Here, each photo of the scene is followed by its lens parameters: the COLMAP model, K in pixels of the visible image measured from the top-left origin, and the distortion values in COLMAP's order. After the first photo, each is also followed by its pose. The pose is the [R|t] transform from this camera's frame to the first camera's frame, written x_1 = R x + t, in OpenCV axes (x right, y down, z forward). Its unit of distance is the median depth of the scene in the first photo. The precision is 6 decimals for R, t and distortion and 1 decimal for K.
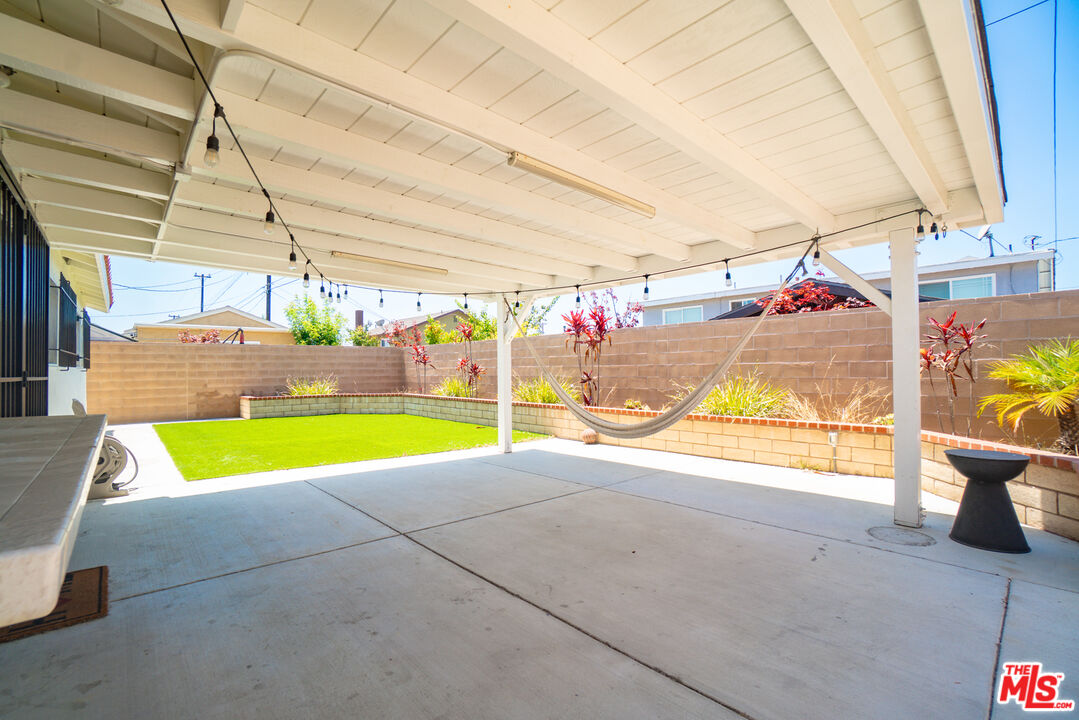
lens RADIAL K [[469.3, 0, 491.7], [0, 469.3, 362.8], [0, 0, 1]] dist [-0.021617, -0.000886]
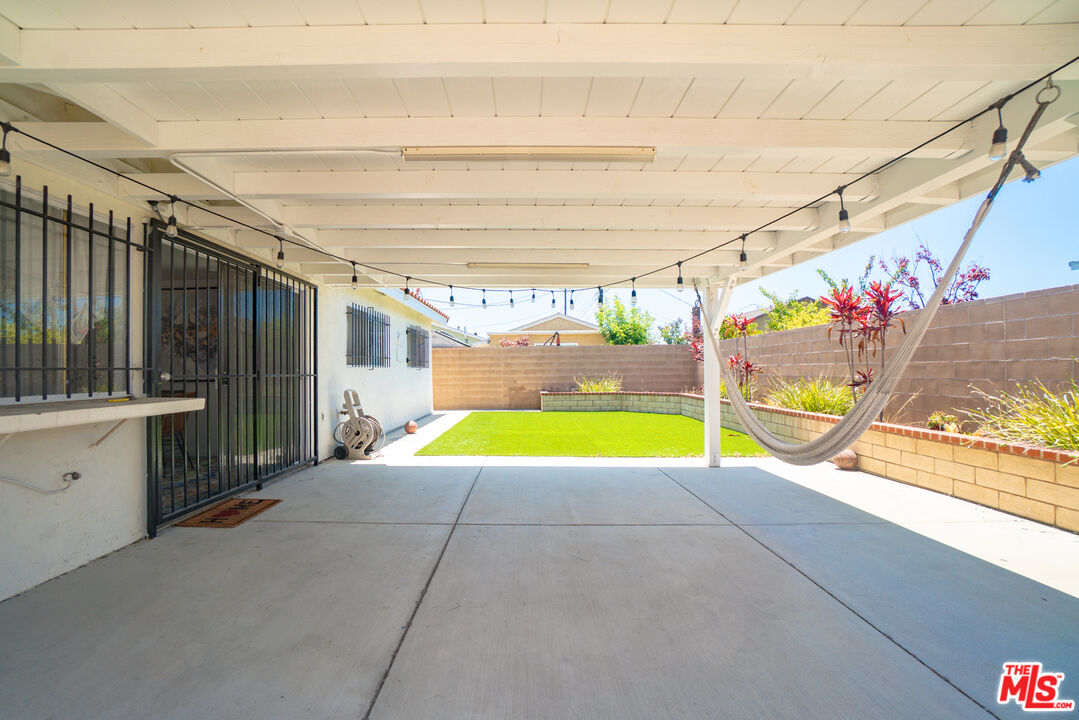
lens RADIAL K [[469.3, 0, 538.7], [0, 469.3, 367.2], [0, 0, 1]] dist [-0.021617, -0.000886]
pose [[0.770313, -0.002651, -0.637661, 0.221641], [0.011690, 0.999882, 0.009966, 0.000154], [0.637559, -0.015131, 0.770253, 0.106181]]
